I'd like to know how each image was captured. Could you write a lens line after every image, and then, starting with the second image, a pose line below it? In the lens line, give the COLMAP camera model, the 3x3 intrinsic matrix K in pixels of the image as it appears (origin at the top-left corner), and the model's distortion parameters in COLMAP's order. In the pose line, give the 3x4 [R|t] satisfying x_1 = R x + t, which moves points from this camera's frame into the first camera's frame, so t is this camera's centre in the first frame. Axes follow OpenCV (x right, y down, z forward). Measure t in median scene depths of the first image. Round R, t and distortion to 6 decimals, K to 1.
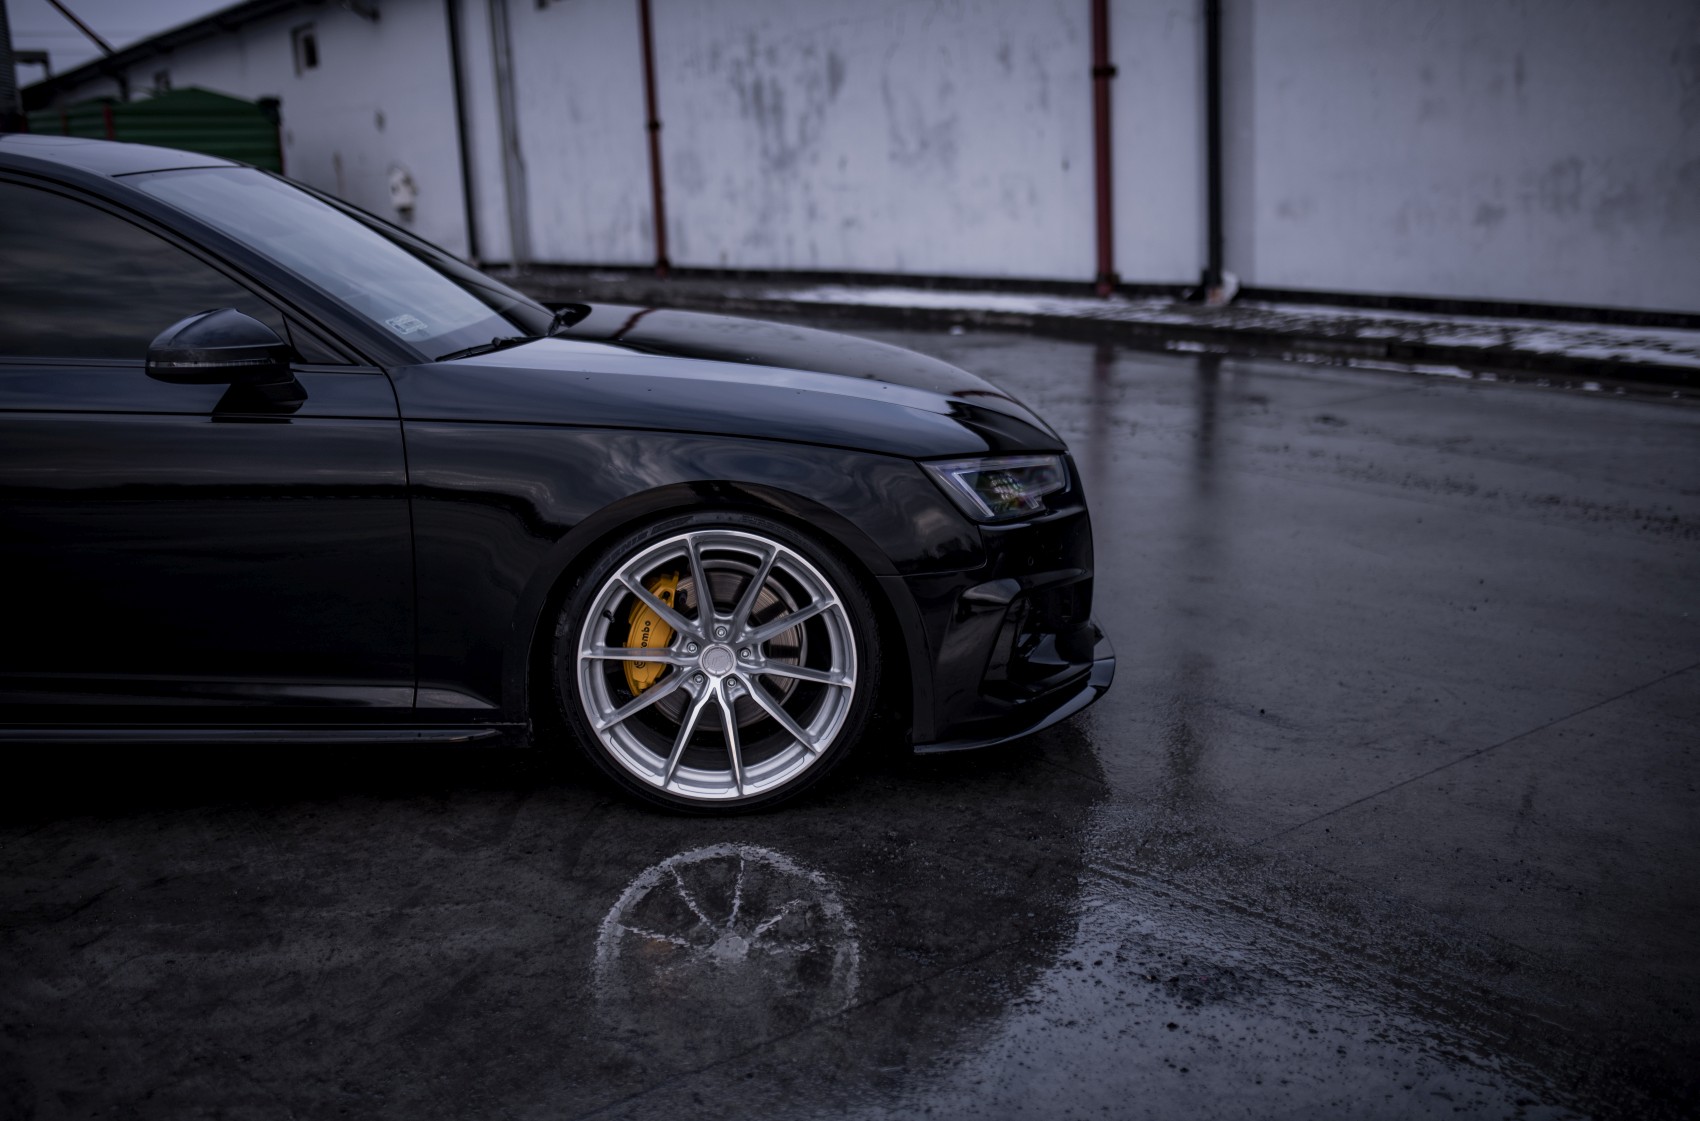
lens RADIAL K [[1608.7, 0, 861.3], [0, 1608.7, 578.9], [0, 0, 1]] dist [-0.058195, 0.079054]
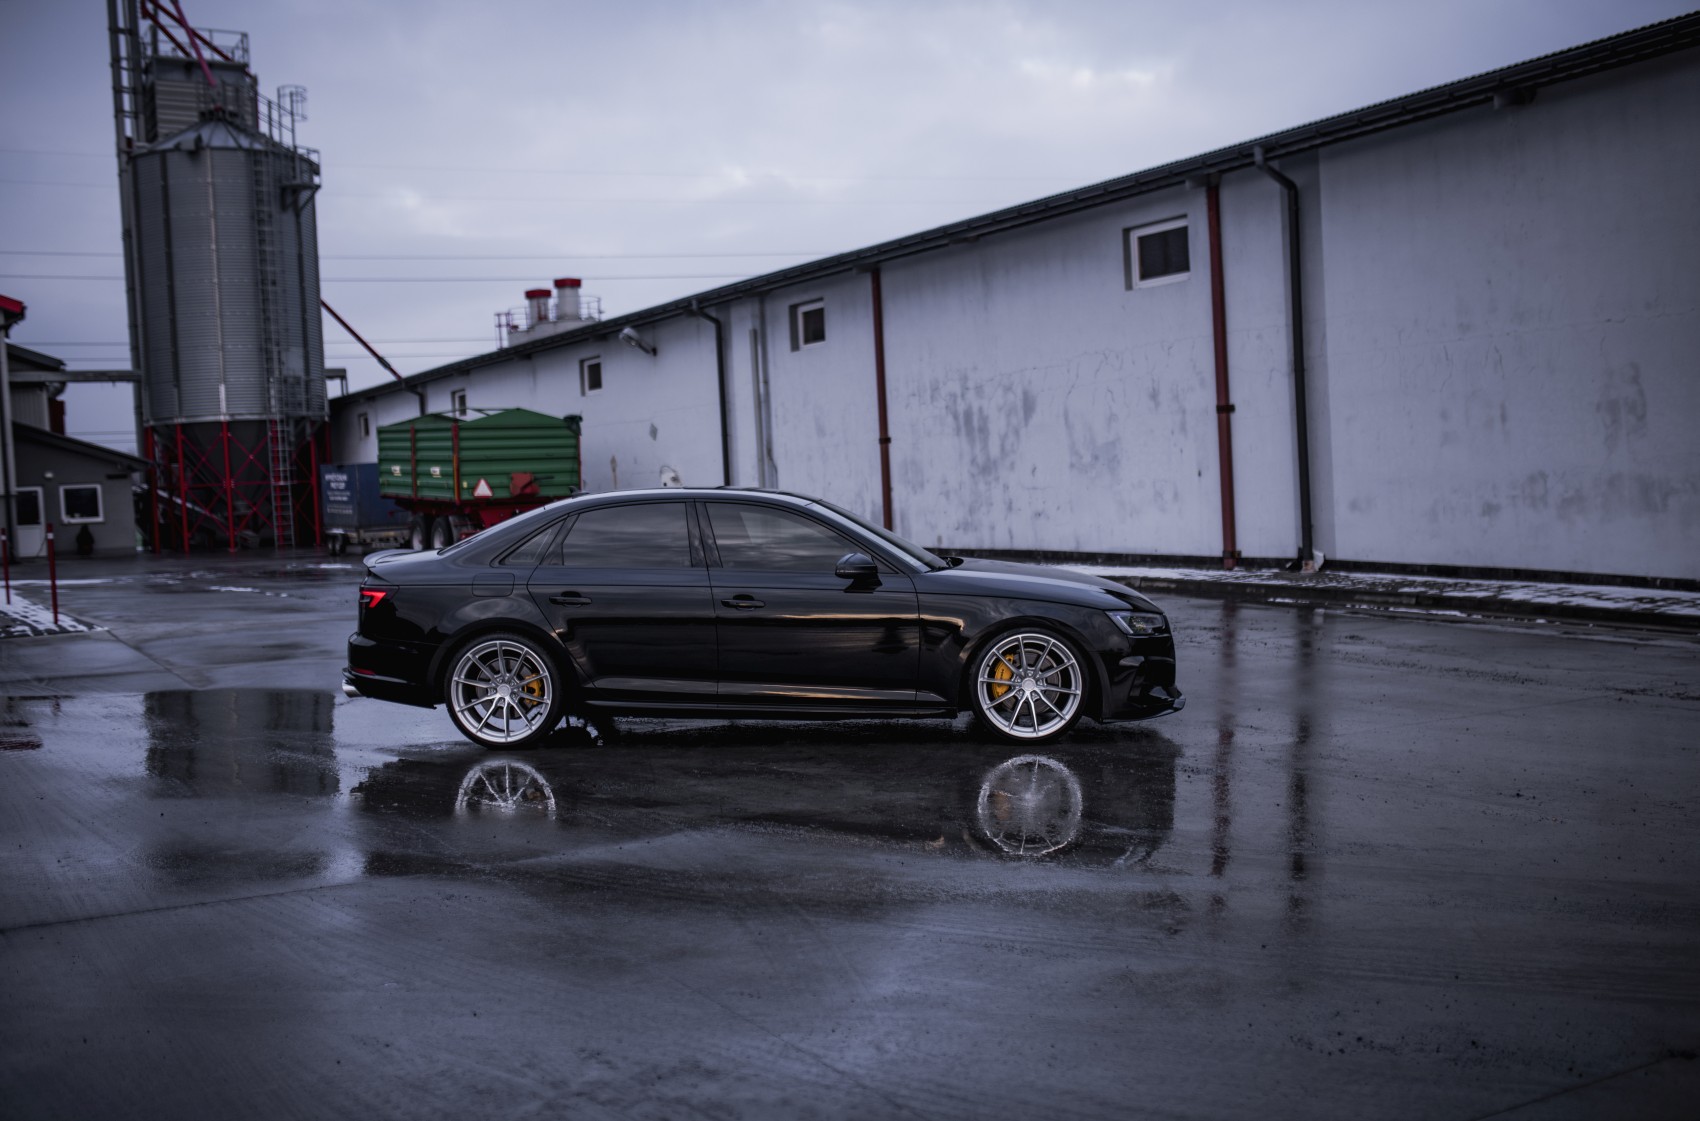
lens RADIAL K [[1627.2, 0, 859.1], [0, 1627.2, 552.1], [0, 0, 1]] dist [-0.065816, 0.102232]
pose [[0.994744, 0.001510, -0.102378, -0.022936], [-0.020999, 0.981644, -0.189564, 0.086025], [0.100213, 0.190718, 0.976516, -0.415596]]
